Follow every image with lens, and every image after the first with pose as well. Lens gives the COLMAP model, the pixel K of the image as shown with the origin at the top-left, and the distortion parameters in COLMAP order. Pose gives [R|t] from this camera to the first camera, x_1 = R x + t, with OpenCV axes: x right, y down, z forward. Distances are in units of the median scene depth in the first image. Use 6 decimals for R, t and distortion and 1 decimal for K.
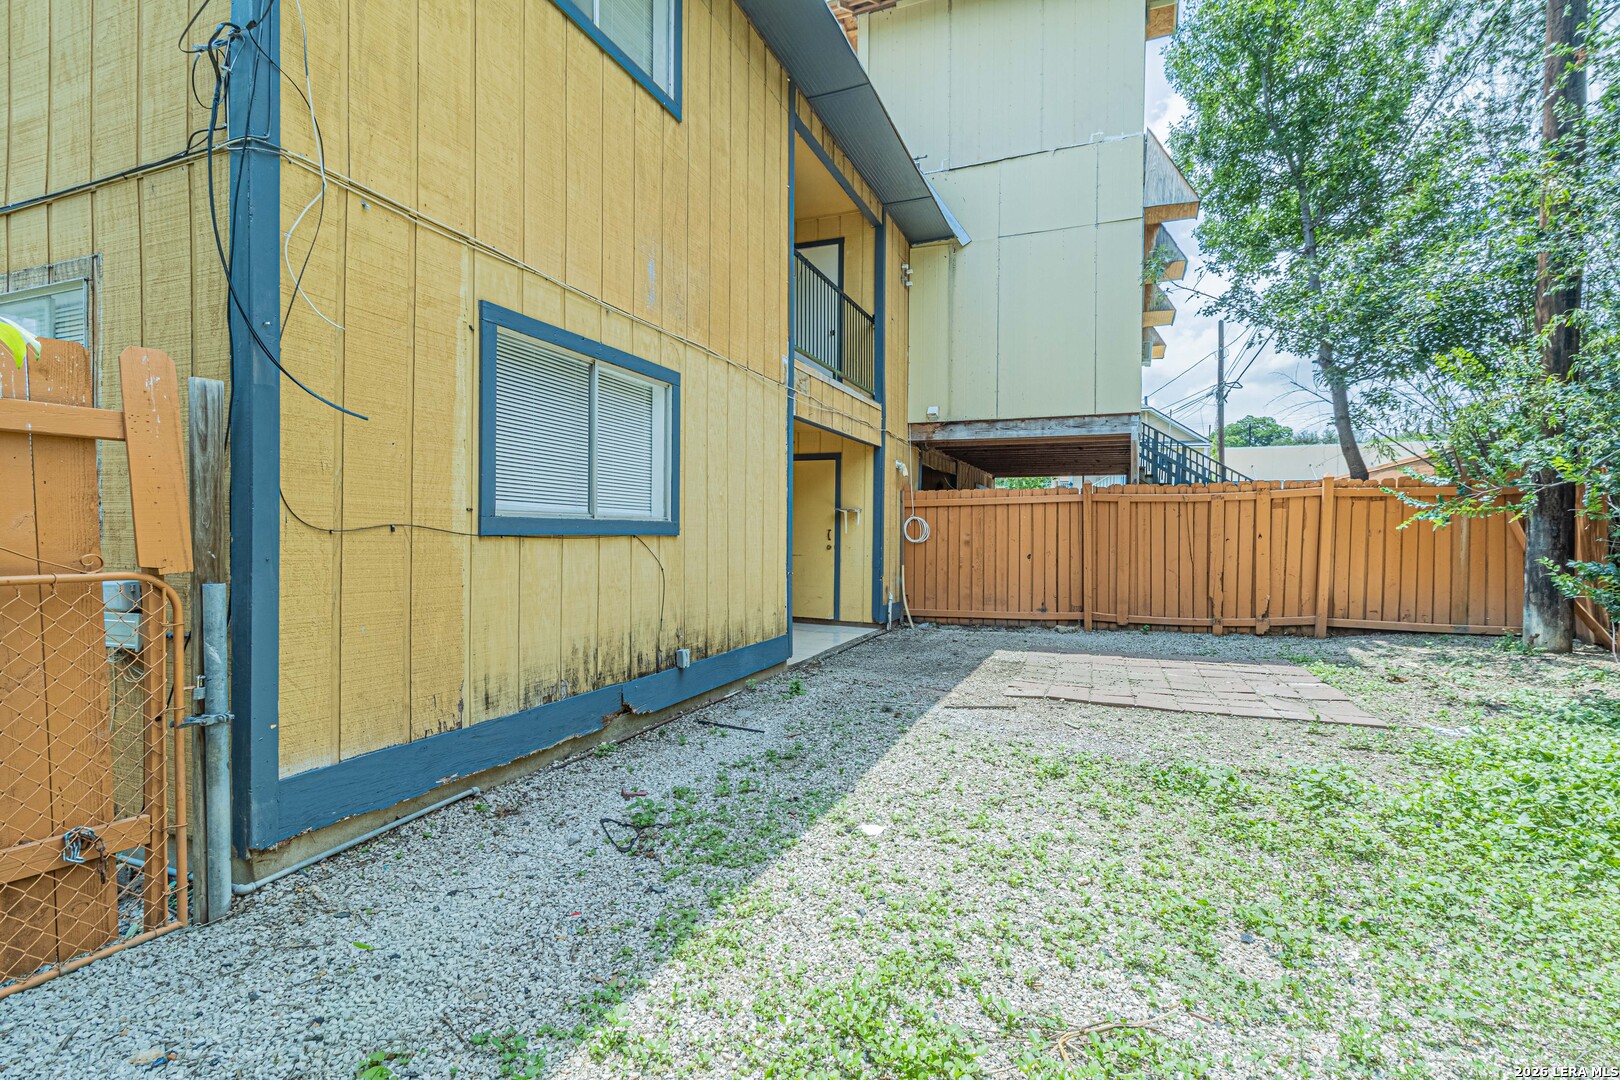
lens RADIAL K [[749.7, 0, 819.7], [0, 749.7, 528.8], [0, 0, 1]] dist [0.004287, 0.000618]
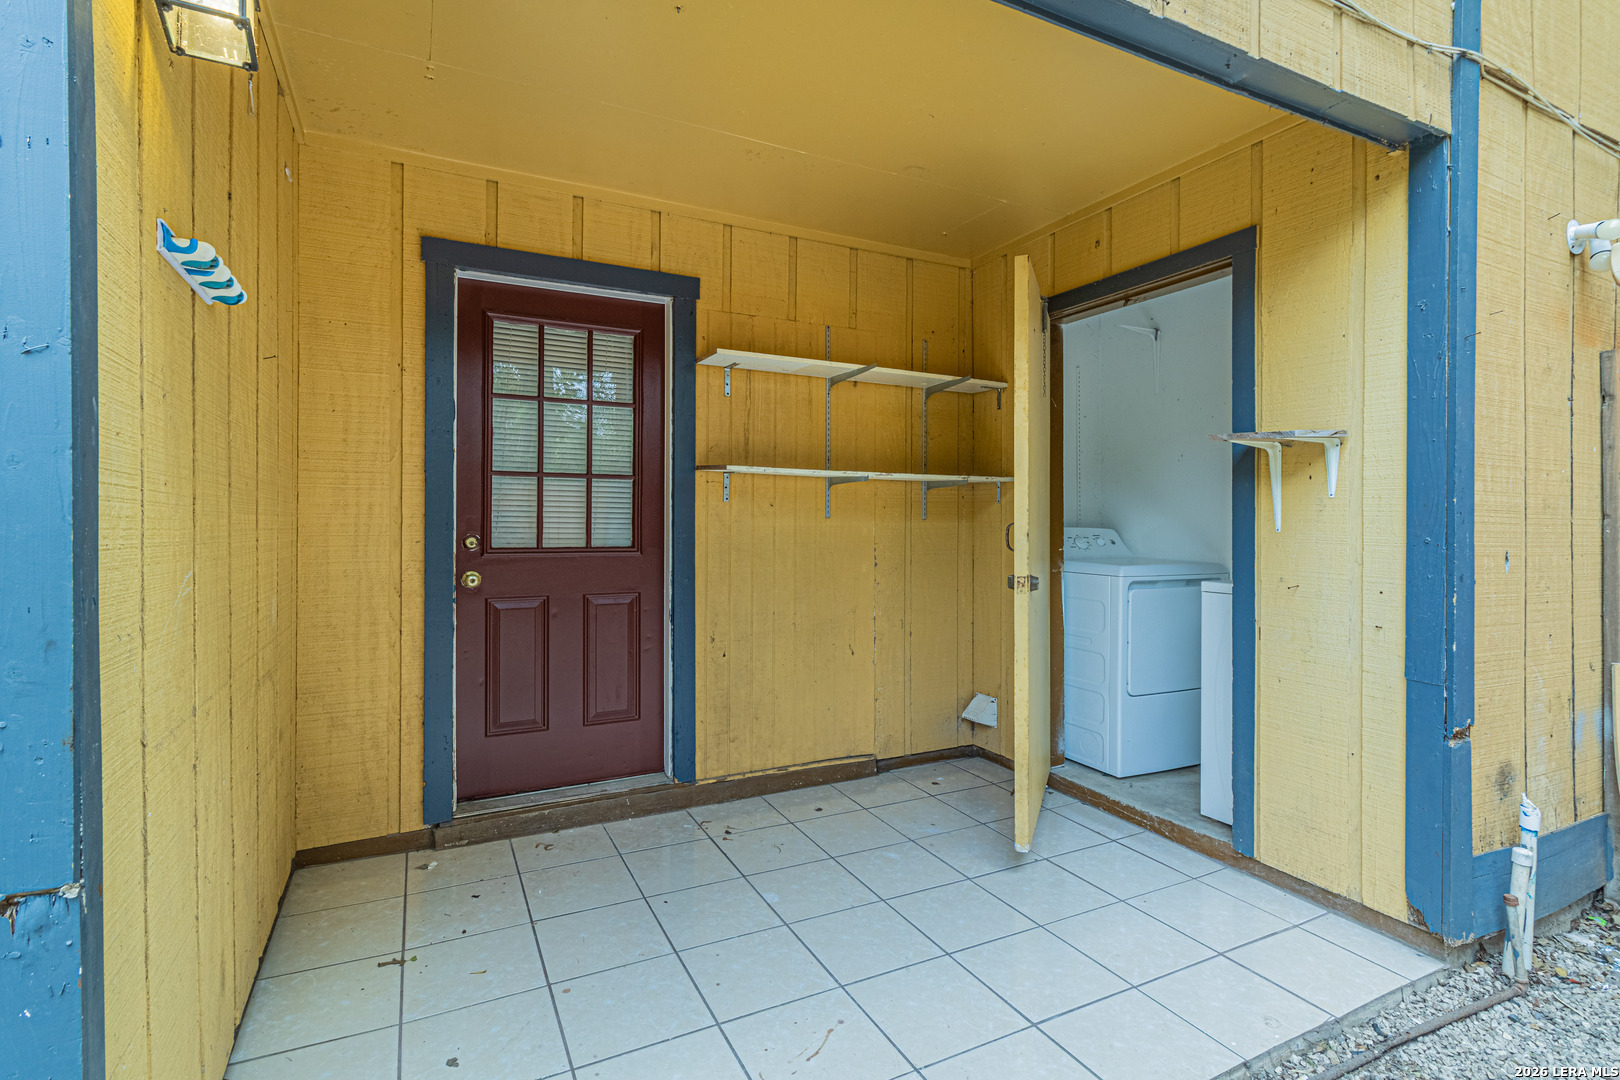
lens RADIAL K [[749.7, 0, 819.7], [0, 749.7, 528.8], [0, 0, 1]] dist [0.004287, 0.000618]
pose [[0.742217, -0.006183, -0.670131, 0.090506], [0.005093, 0.999981, -0.003586, 0.005800], [0.670141, -0.000751, 0.742234, 0.703703]]
